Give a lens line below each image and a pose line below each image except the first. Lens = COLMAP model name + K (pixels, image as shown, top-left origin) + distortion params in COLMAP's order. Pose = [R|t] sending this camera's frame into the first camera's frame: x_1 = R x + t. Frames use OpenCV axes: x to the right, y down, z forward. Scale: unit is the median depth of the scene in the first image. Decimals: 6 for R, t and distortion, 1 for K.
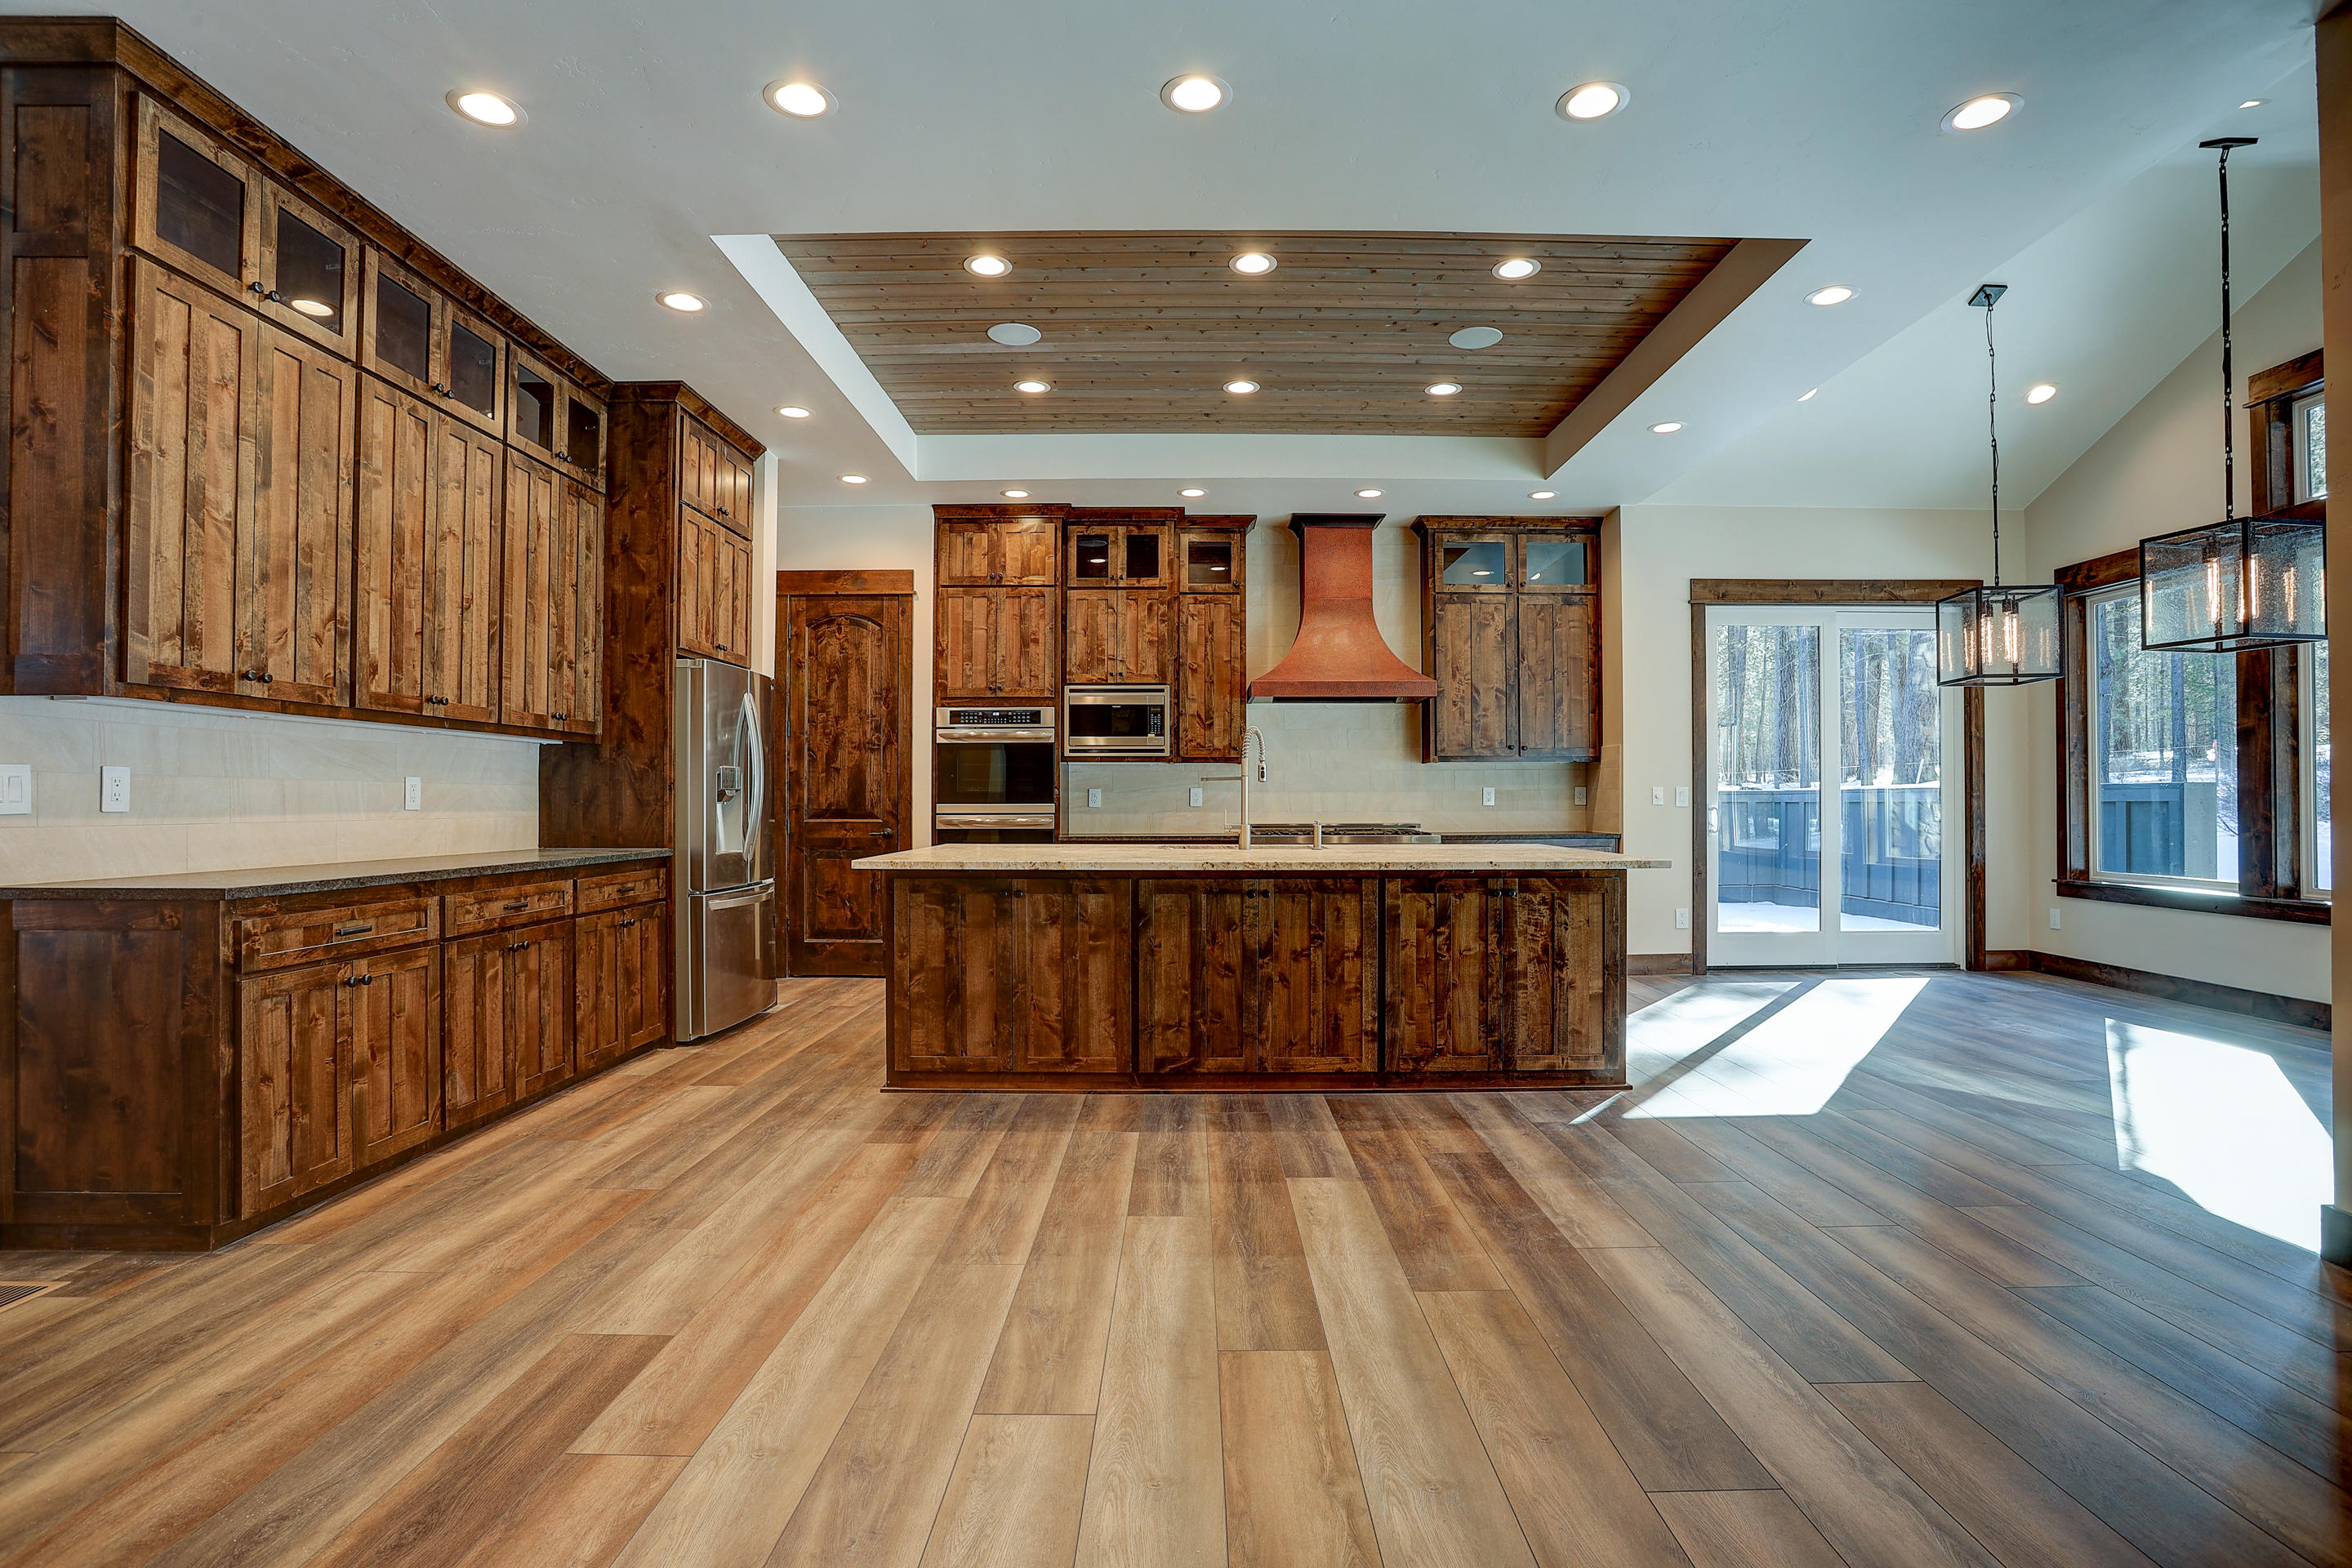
lens RADIAL K [[1148.0, 0, 1186.9], [0, 1148.0, 790.5], [0, 0, 1]] dist [-0.077123, 0.031214]
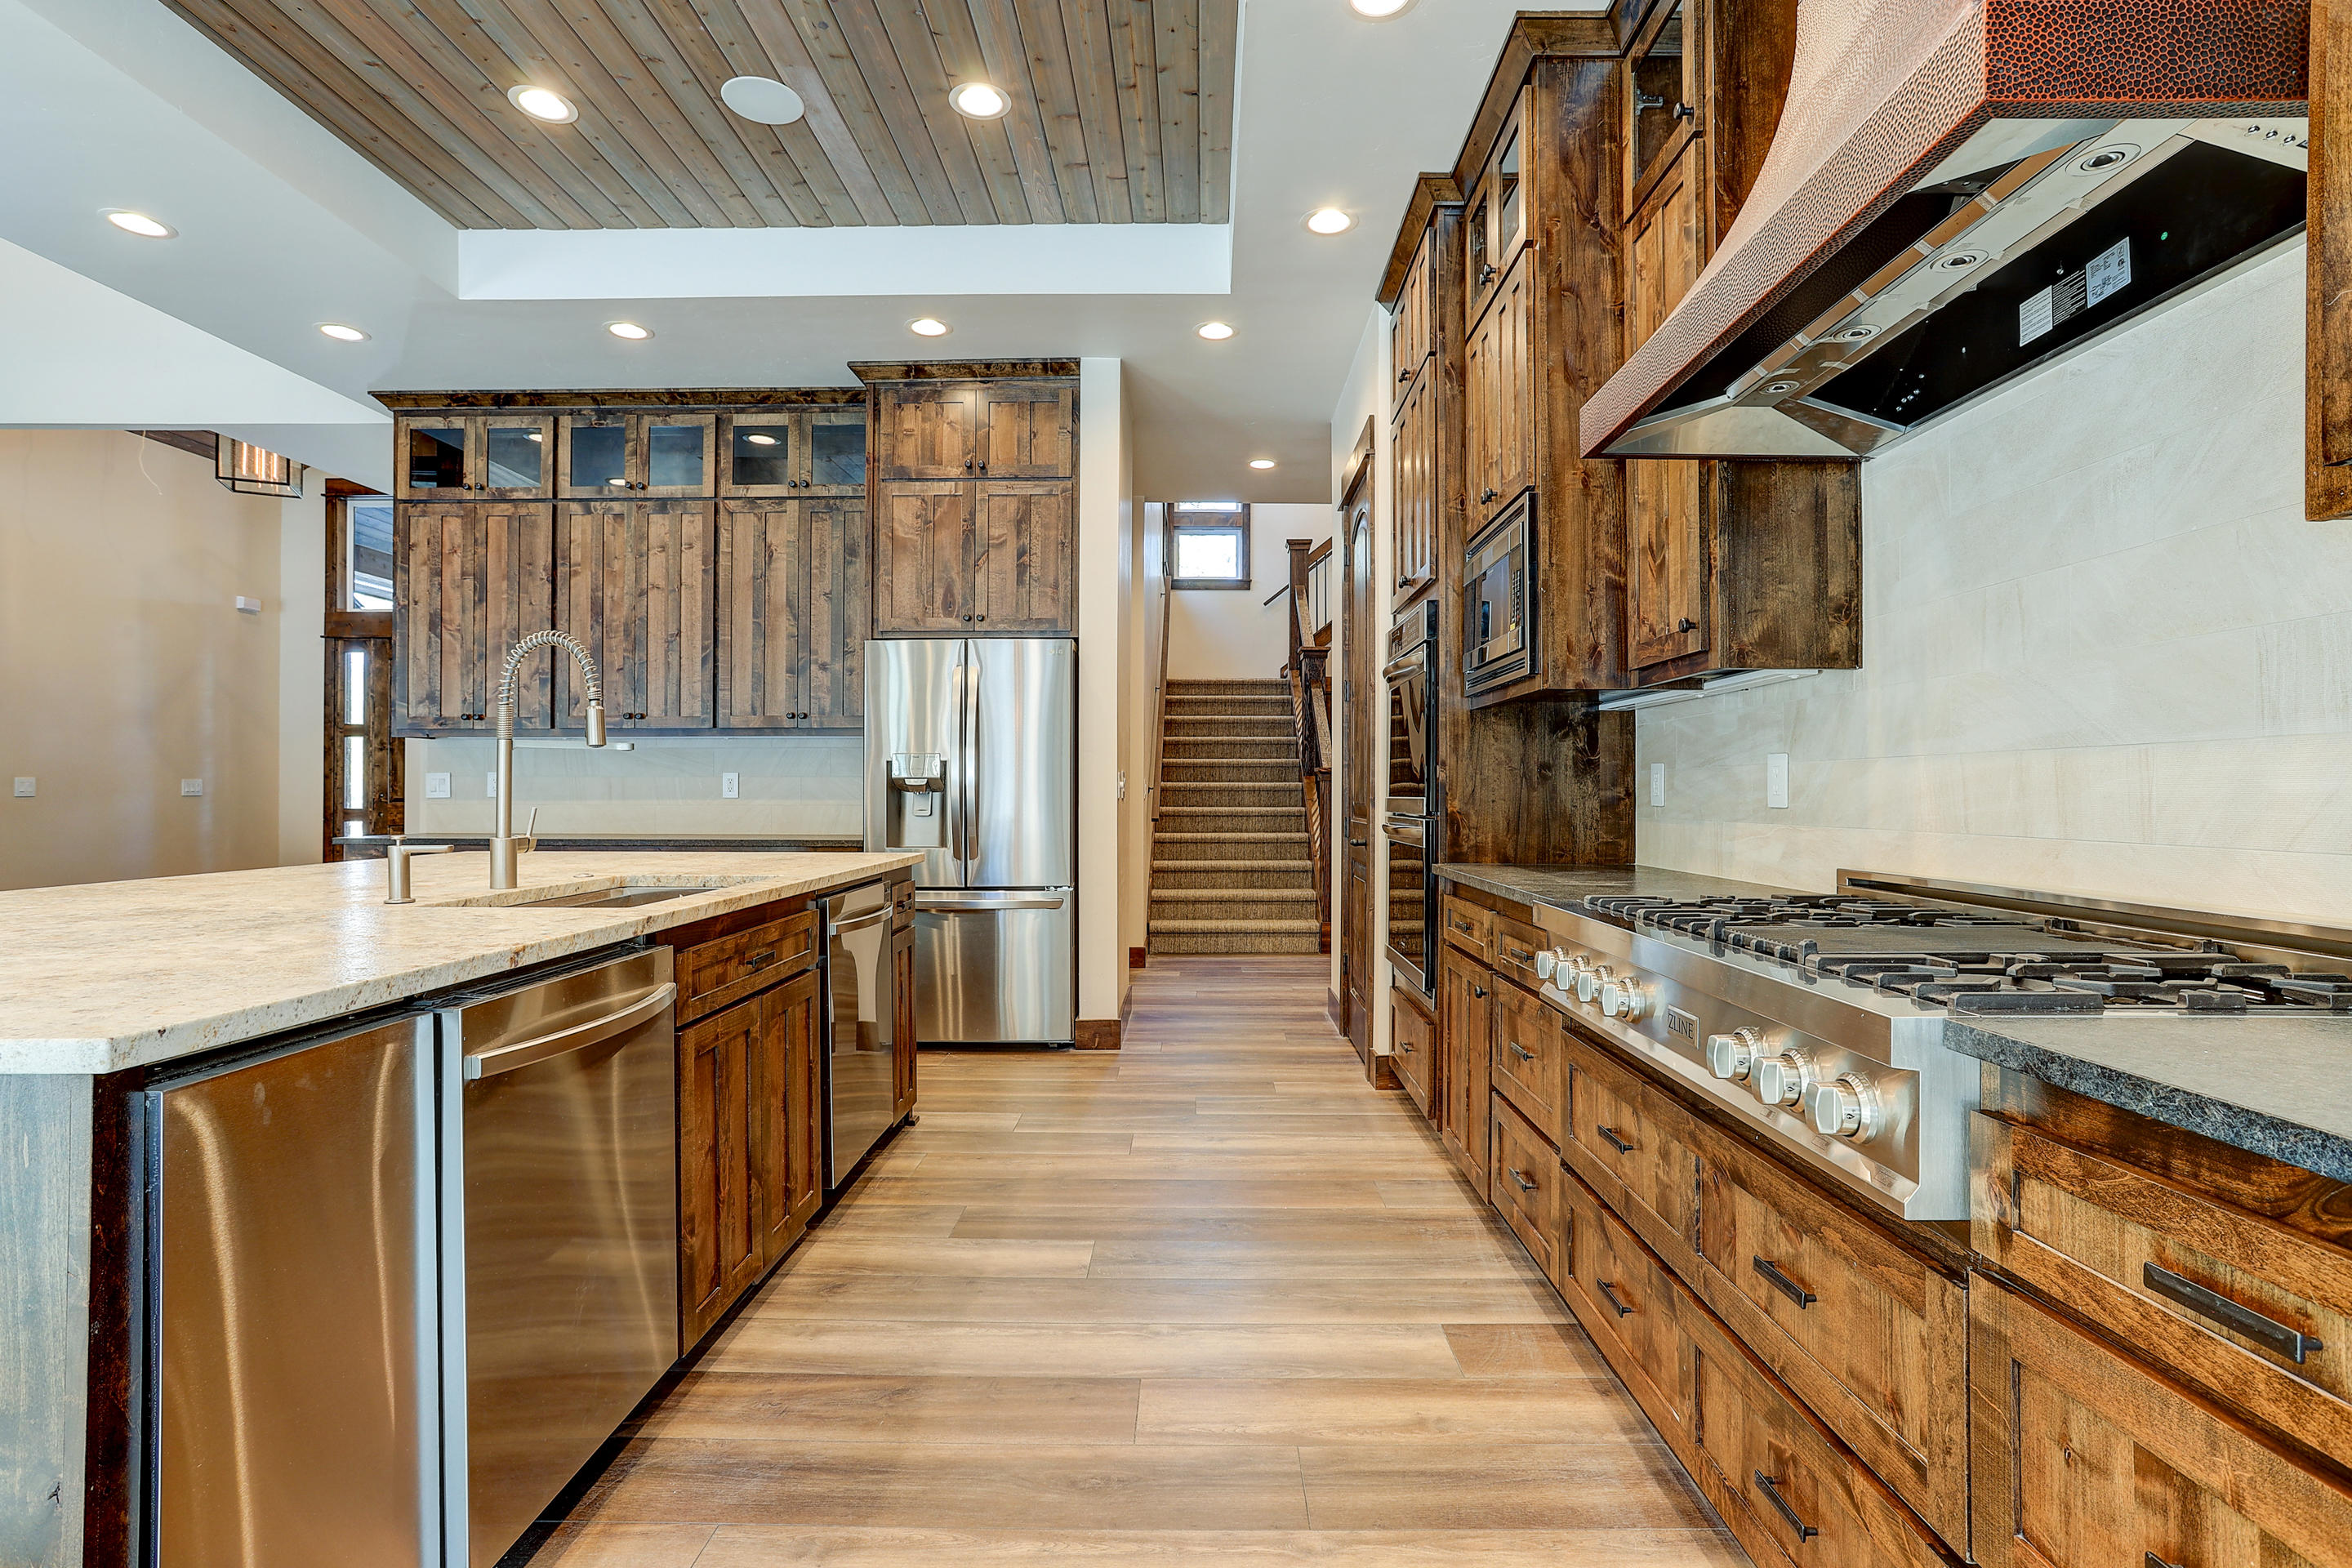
lens RADIAL K [[1140.5, 0, 1187.8], [0, 1140.5, 783.7], [0, 0, 1]] dist [-0.046261, 0.024480]
pose [[-0.006317, -0.006223, -0.999961, 0.525302], [0.008798, 0.999942, -0.006278, 0.011540], [0.999941, -0.008837, -0.006262, 1.280556]]
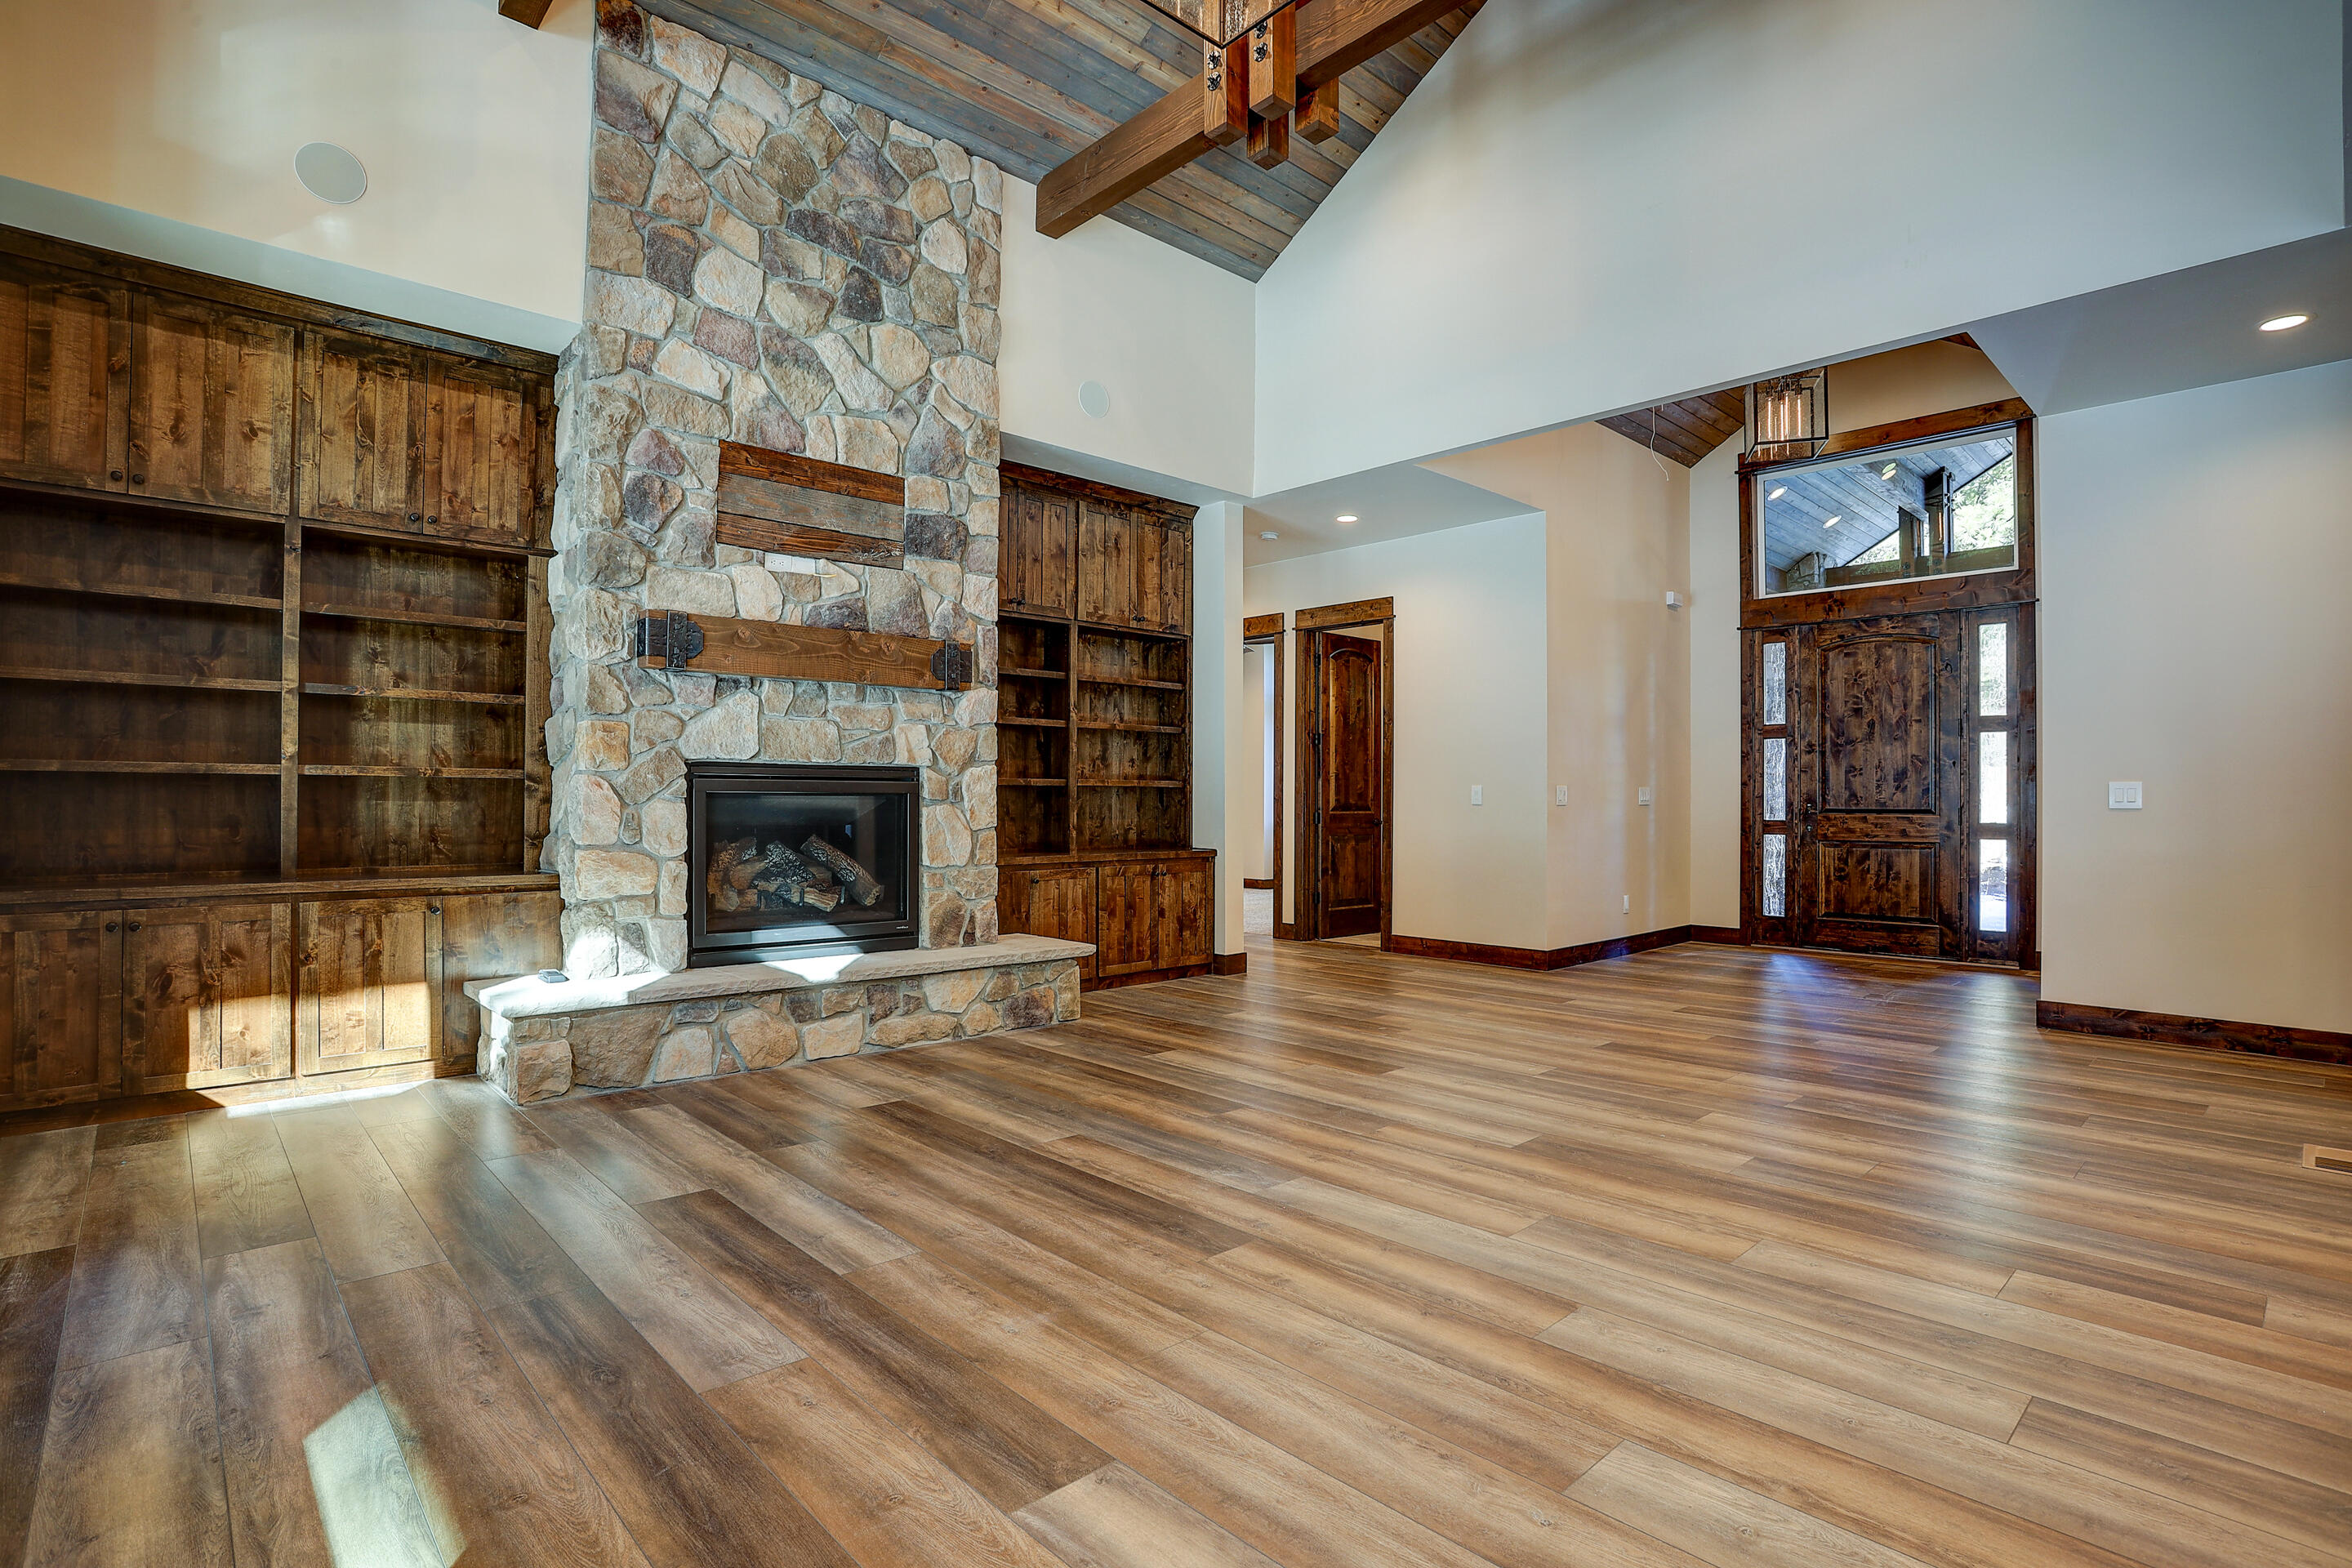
lens RADIAL K [[1148.0, 0, 1194.0], [0, 1148.0, 789.3], [0, 0, 1]] dist [-0.077123, 0.031214]
pose [[-0.724812, -0.007576, -0.688905, 0.422796], [0.004501, 0.999866, -0.015731, 0.005090], [0.688932, -0.014502, -0.724681, 0.480584]]
